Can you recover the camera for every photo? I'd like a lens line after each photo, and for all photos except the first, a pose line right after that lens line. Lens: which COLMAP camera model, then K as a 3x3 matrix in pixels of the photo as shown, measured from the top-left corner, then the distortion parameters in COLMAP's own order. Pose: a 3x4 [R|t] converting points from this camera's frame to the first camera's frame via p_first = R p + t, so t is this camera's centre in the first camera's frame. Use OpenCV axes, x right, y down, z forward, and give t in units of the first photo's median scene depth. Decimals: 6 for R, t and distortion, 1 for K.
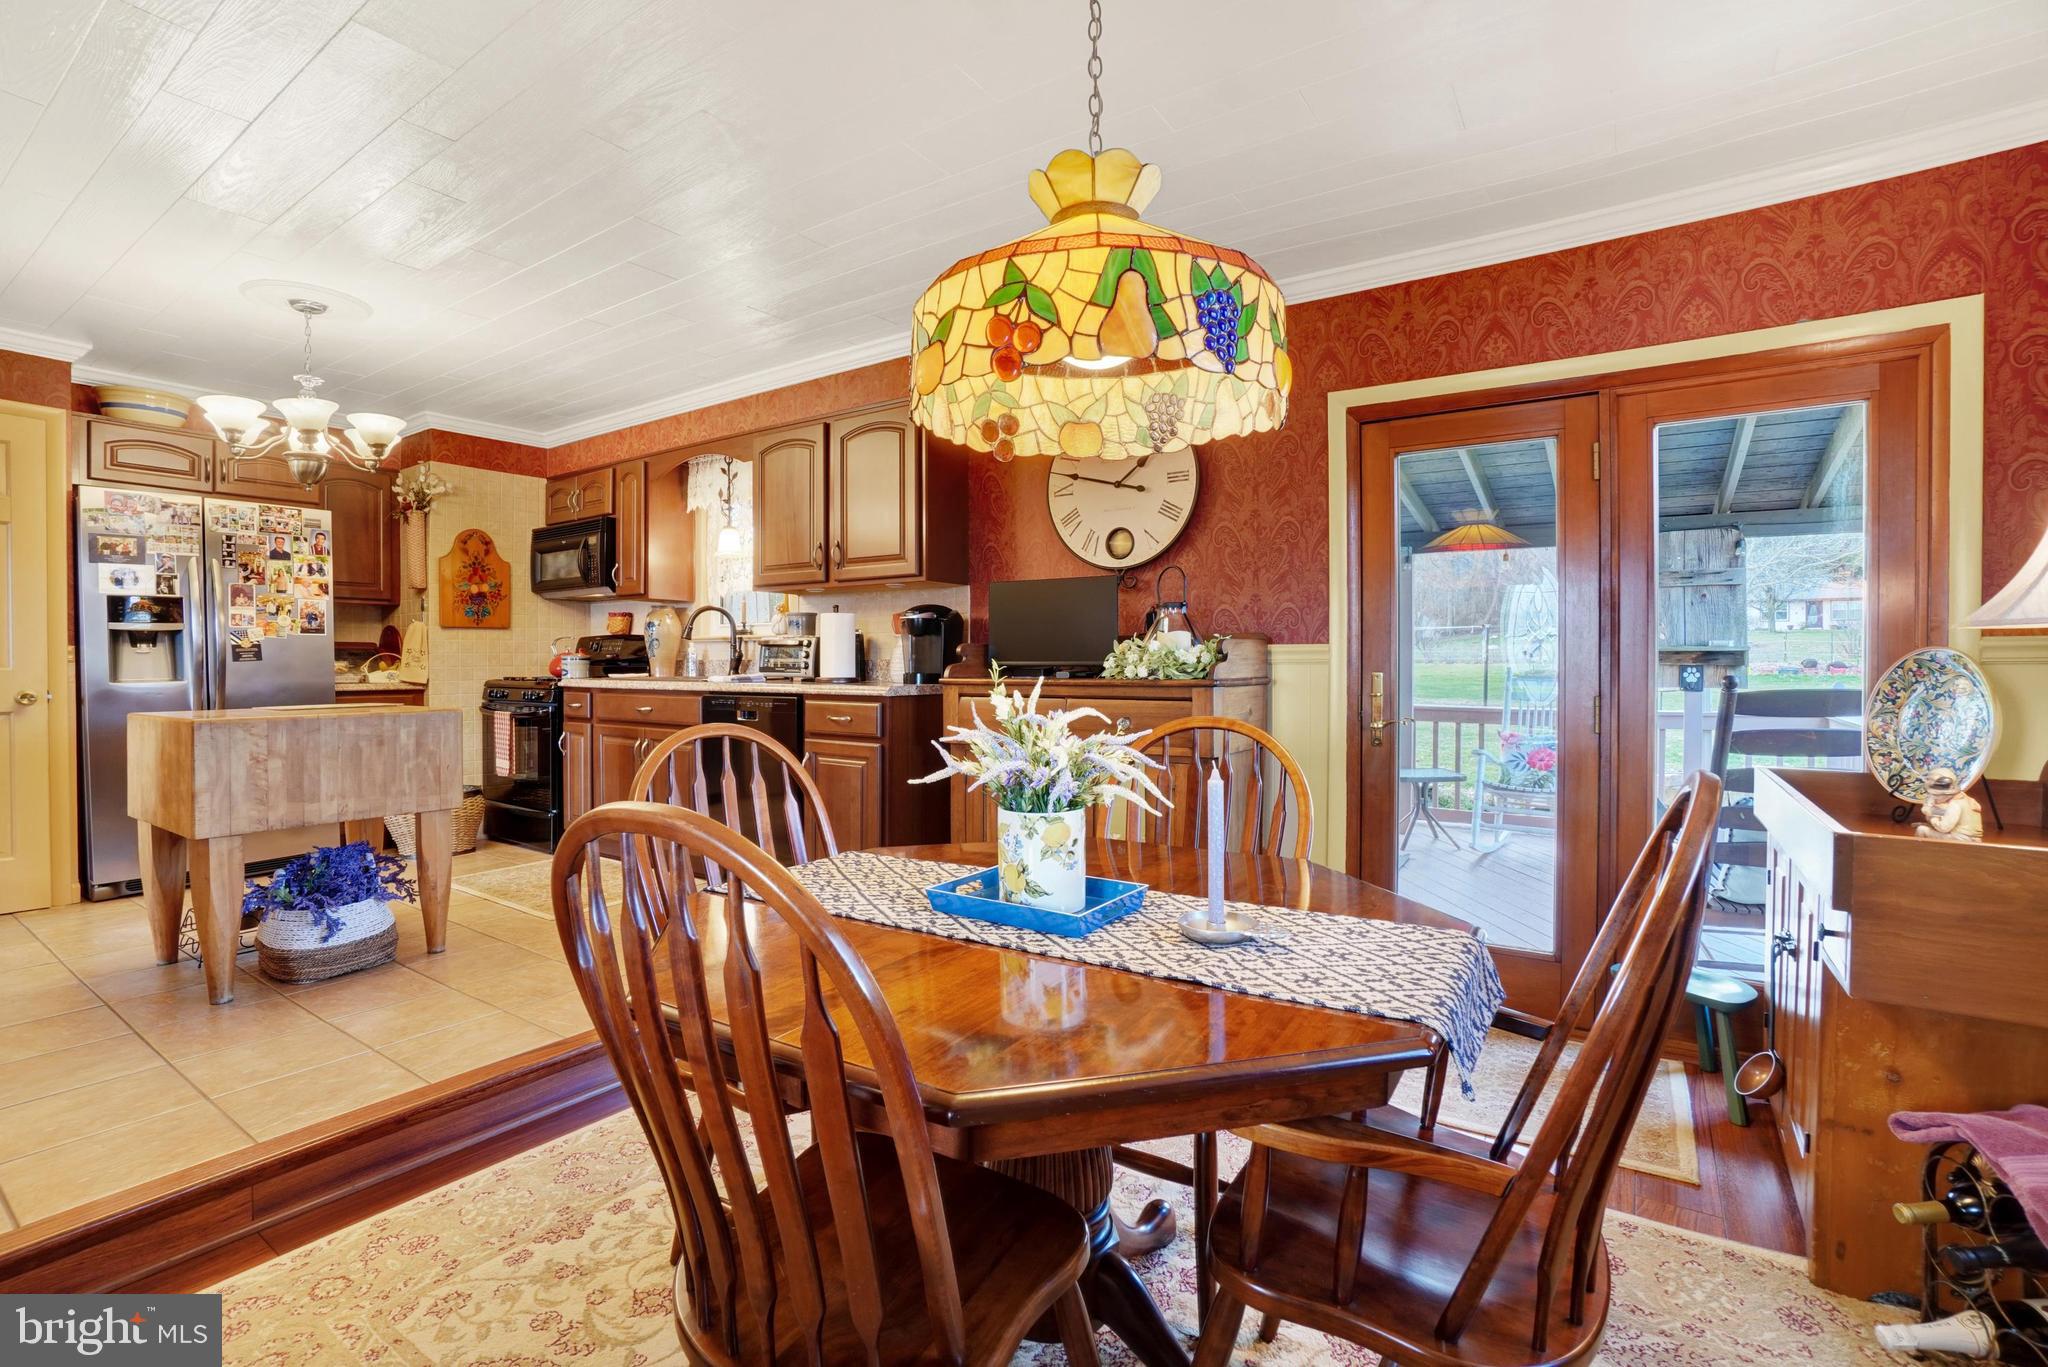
lens RADIAL K [[923.6, 0, 1011.1], [0, 923.6, 670.4], [0, 0, 1]] dist [-0.057994, 0.020358]
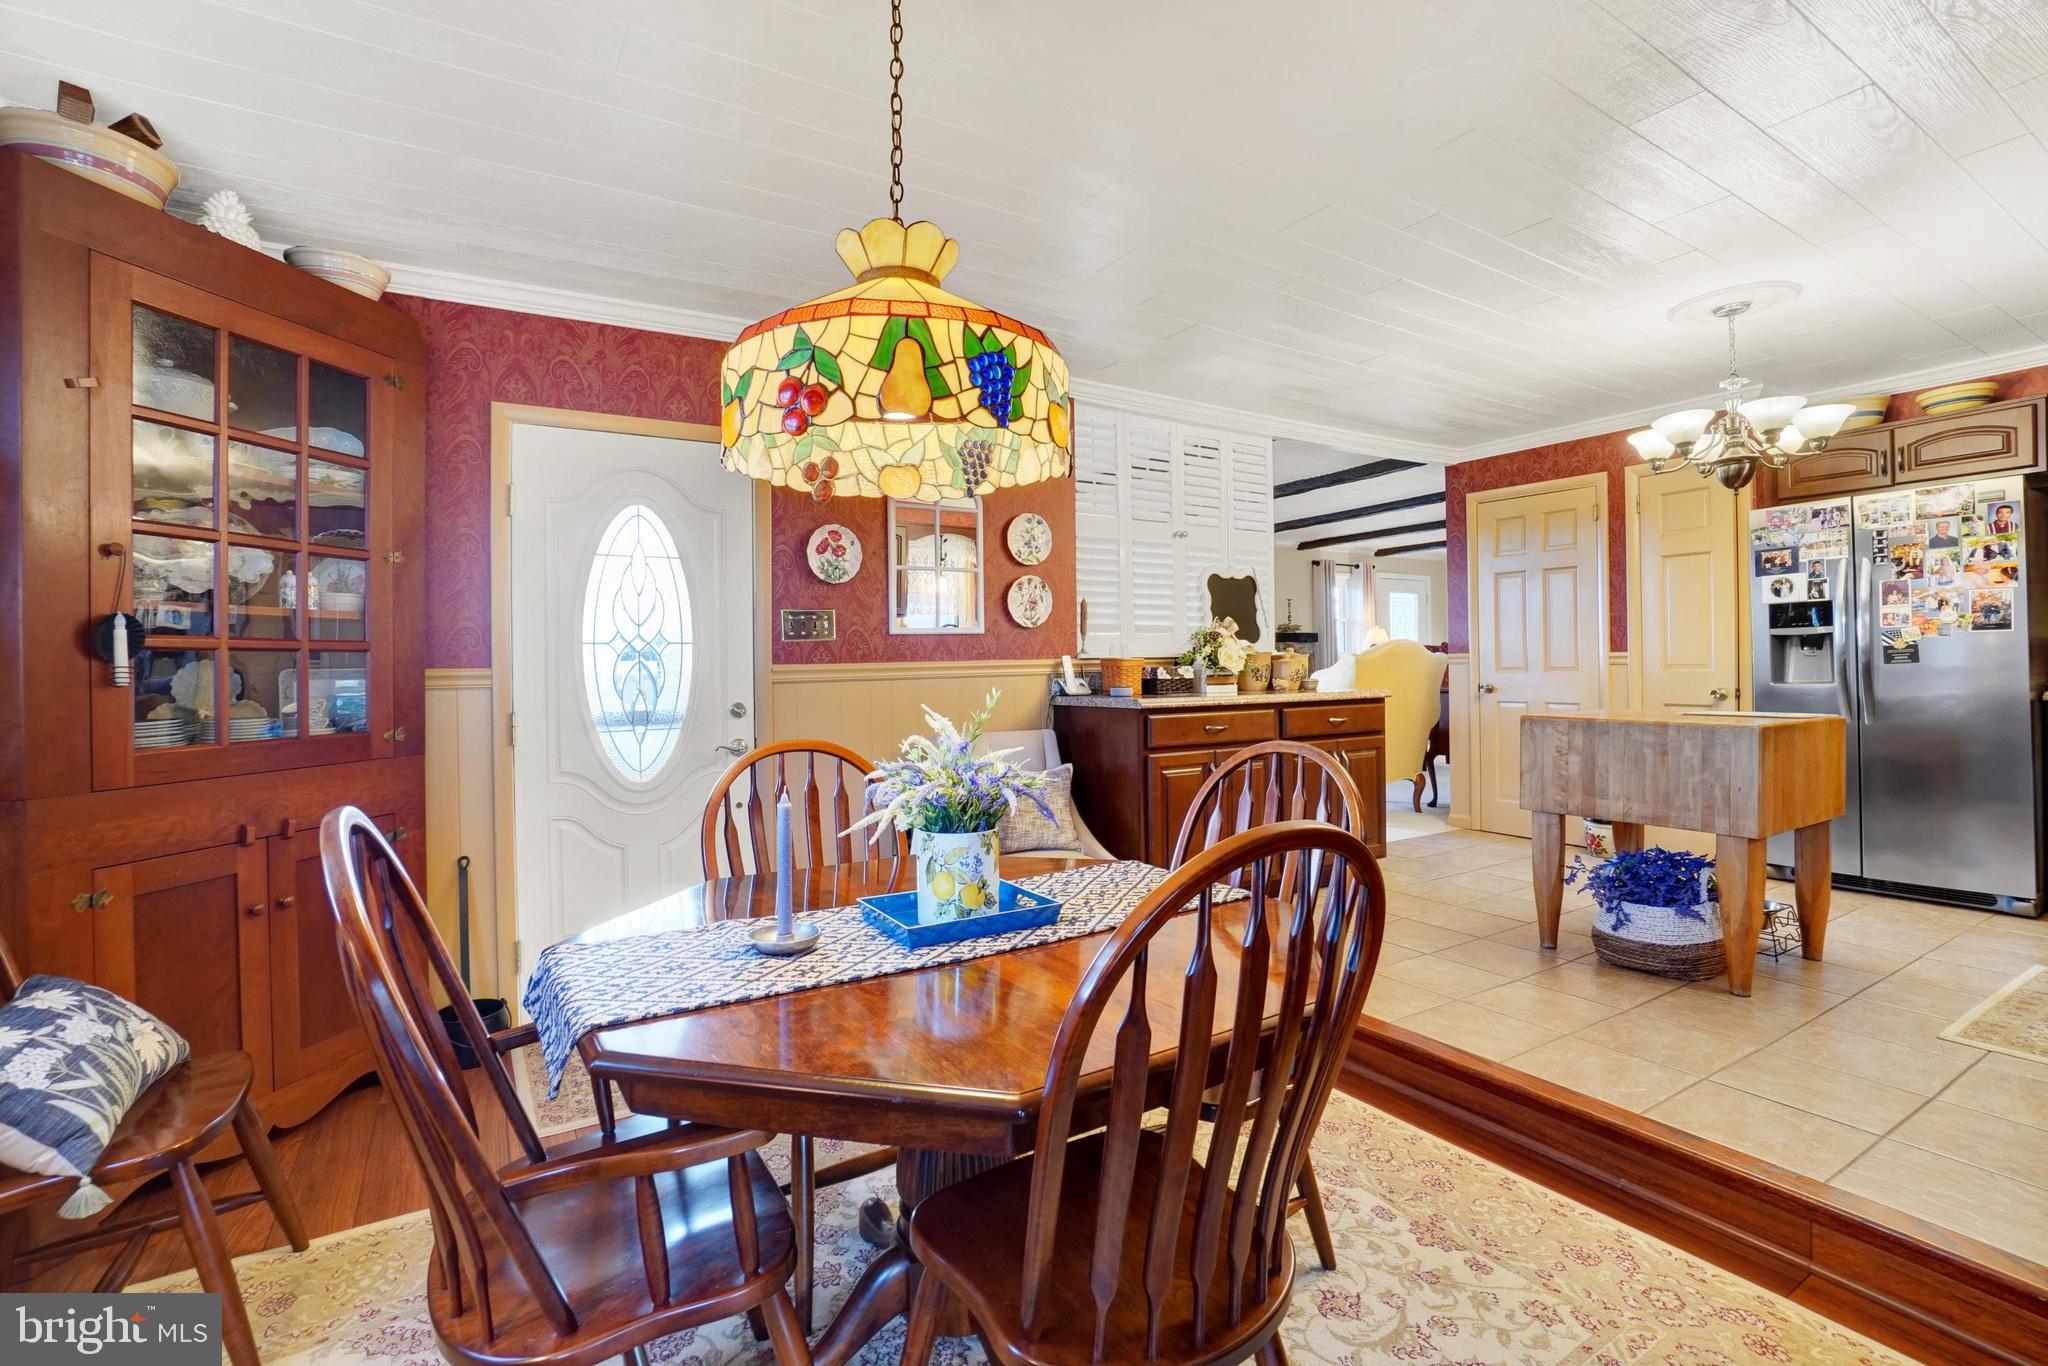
lens RADIAL K [[922.2, 0, 1010.2], [0, 922.2, 680.4], [0, 0, 1]] dist [-0.062511, 0.019233]
pose [[-0.411914, 0.022645, -0.910941, 0.349926], [0.003266, 0.999721, 0.023375, -0.017031], [0.911217, 0.006653, -0.411874, 0.536788]]
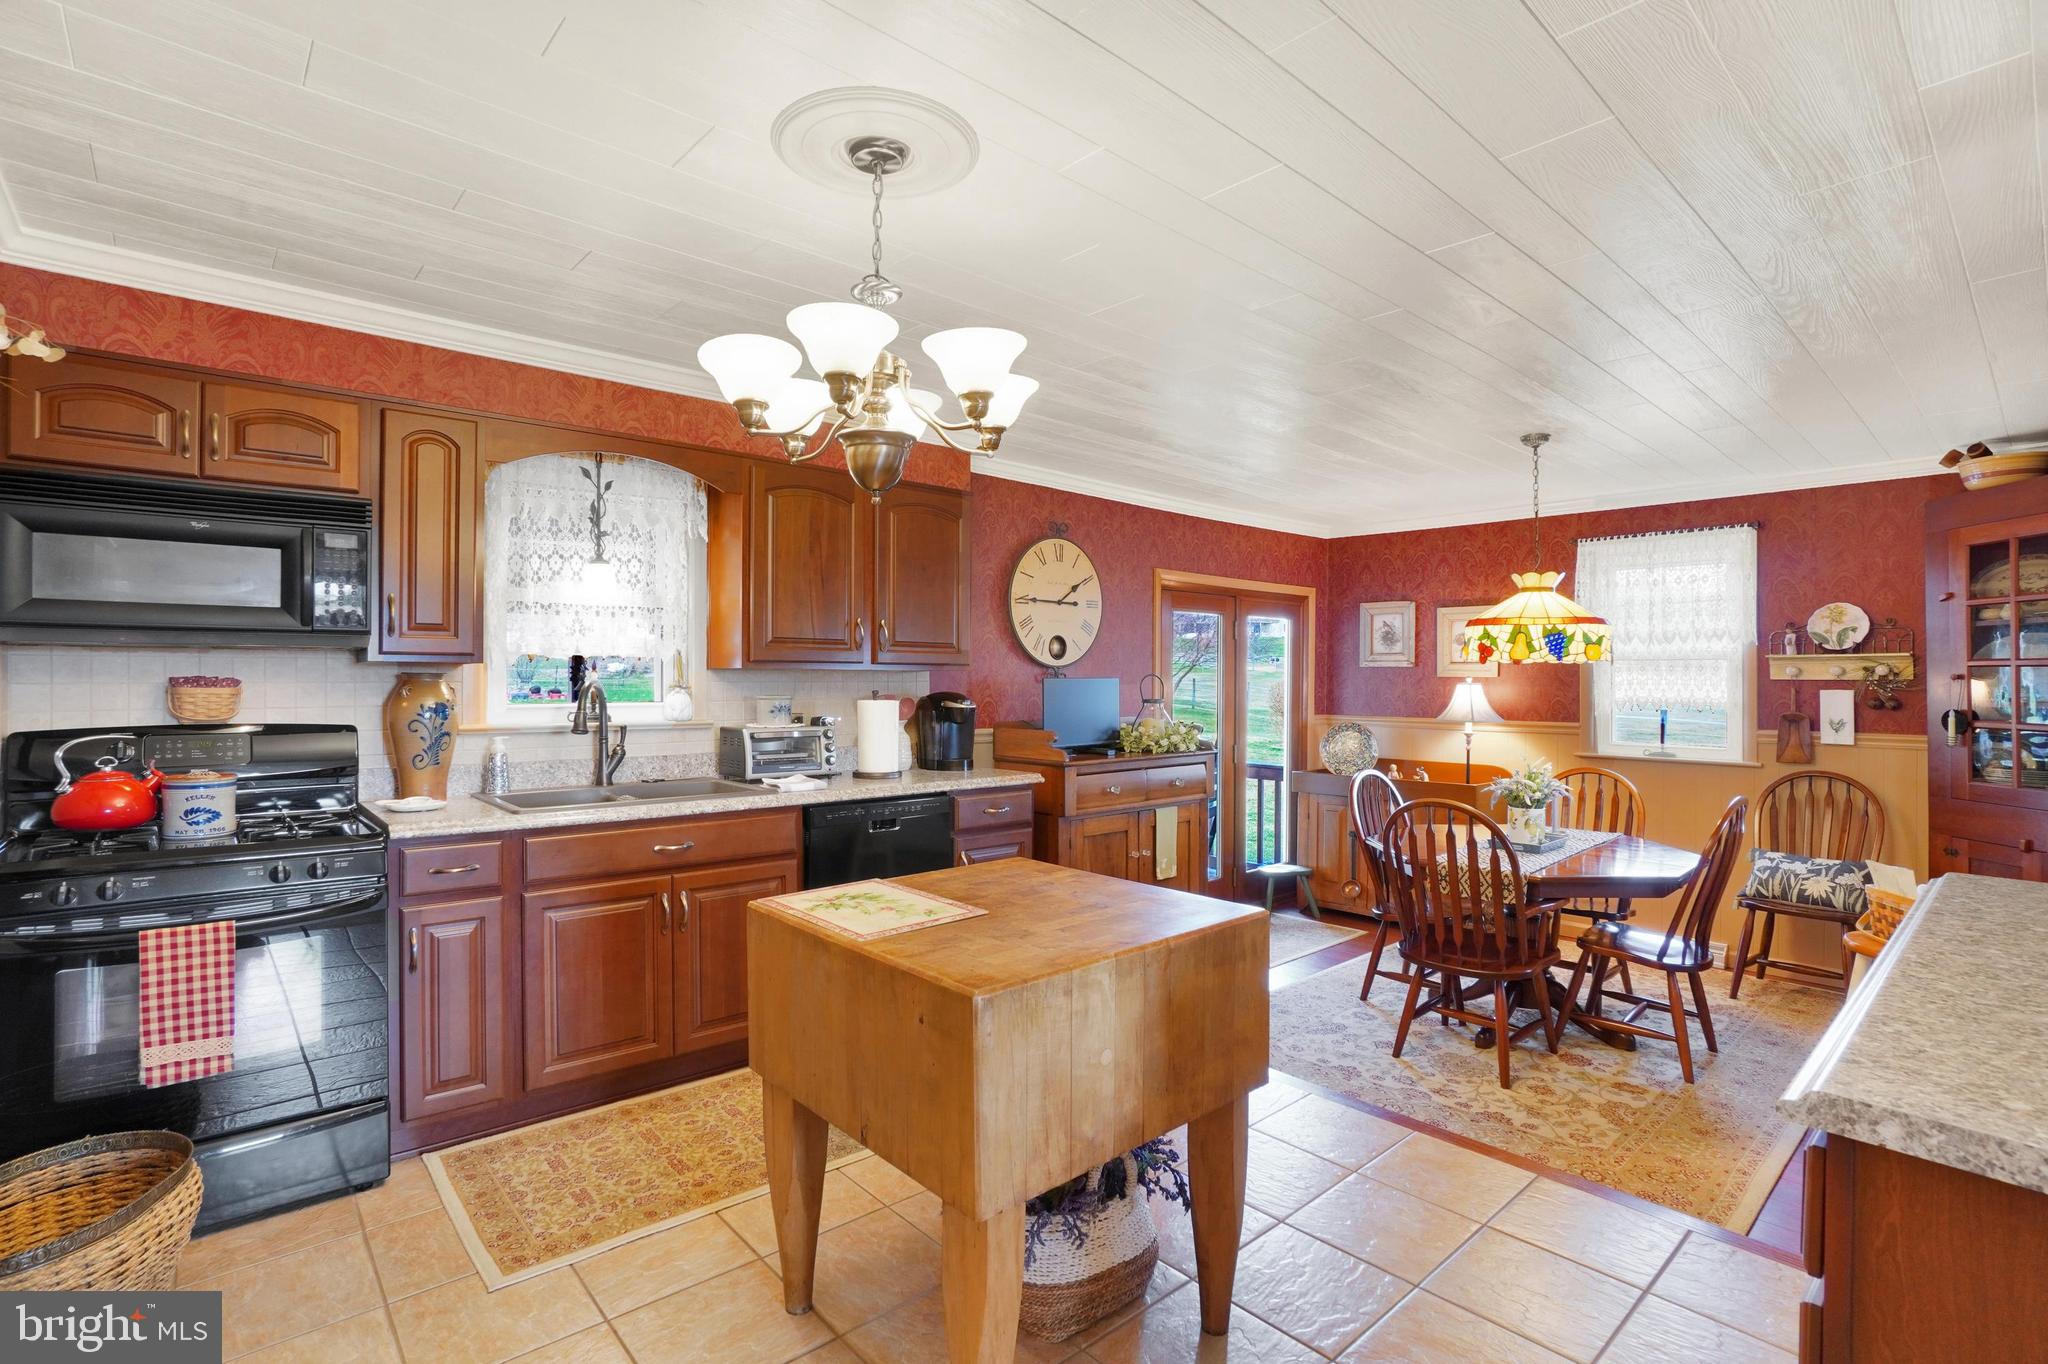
lens RADIAL K [[974.1, 0, 1024.0], [0, 974.1, 682.0], [0, 0, 1]] dist [-0.035211, 0.001286]
pose [[0.243089, 0.000804, 0.970004, -1.046007], [0.007293, 0.999970, -0.002656, -0.074184], [-0.969977, 0.007720, 0.243076, 0.611858]]
